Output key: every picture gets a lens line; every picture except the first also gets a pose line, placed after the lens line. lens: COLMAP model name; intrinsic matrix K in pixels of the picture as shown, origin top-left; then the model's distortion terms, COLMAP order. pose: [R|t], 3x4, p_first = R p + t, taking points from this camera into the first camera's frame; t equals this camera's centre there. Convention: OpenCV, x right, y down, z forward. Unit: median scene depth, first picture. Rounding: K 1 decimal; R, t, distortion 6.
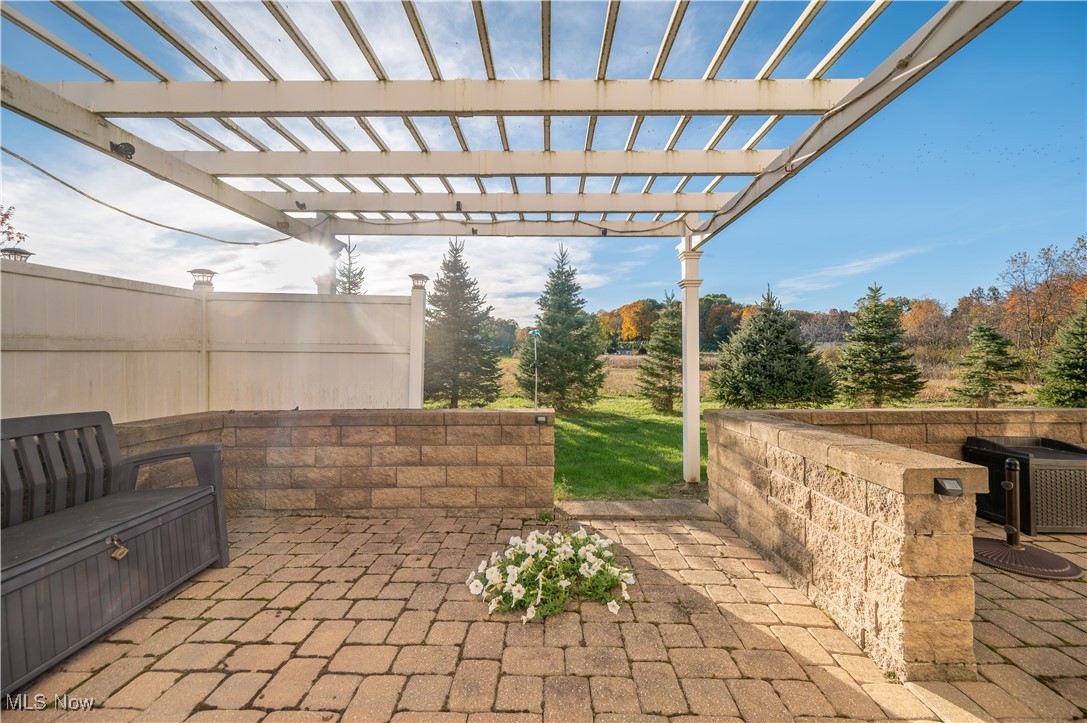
lens RADIAL K [[433.5, 0, 547.9], [0, 433.5, 345.7], [0, 0, 1]] dist [-0.000401, -0.001130]
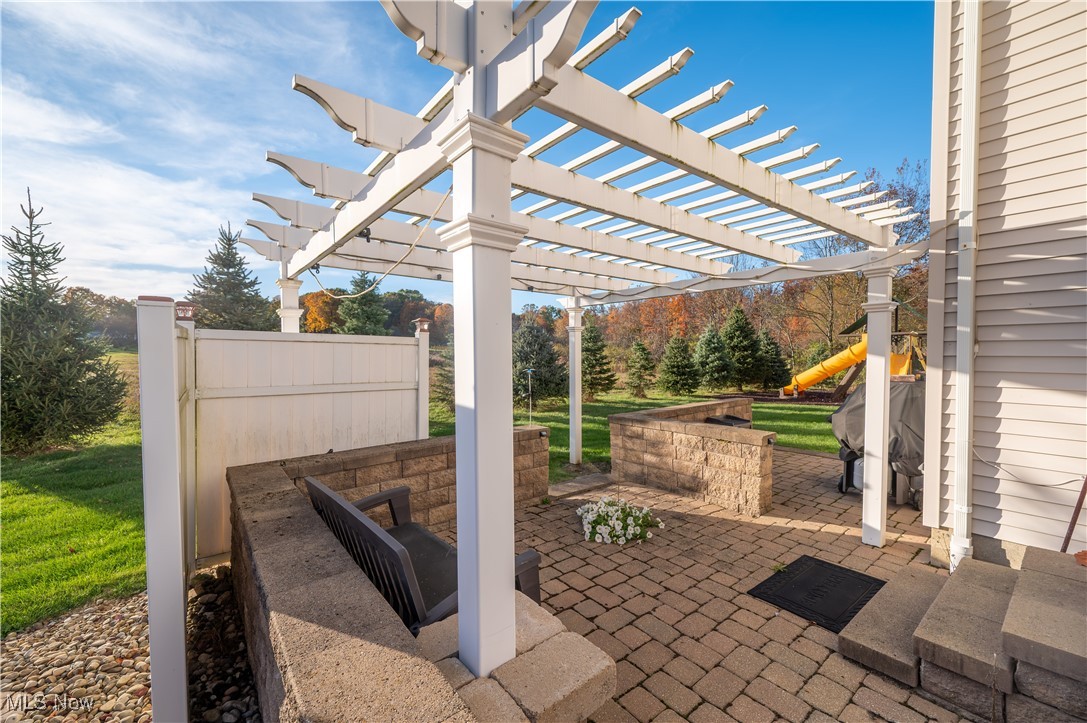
lens RADIAL K [[433.5, 0, 548.4], [0, 433.5, 351.7], [0, 0, 1]] dist [-0.000401, -0.001130]
pose [[0.775173, 0.001882, 0.631746, -0.897692], [-0.019306, 0.999599, 0.020712, -0.127326], [-0.631454, -0.028252, 0.774898, -0.102880]]
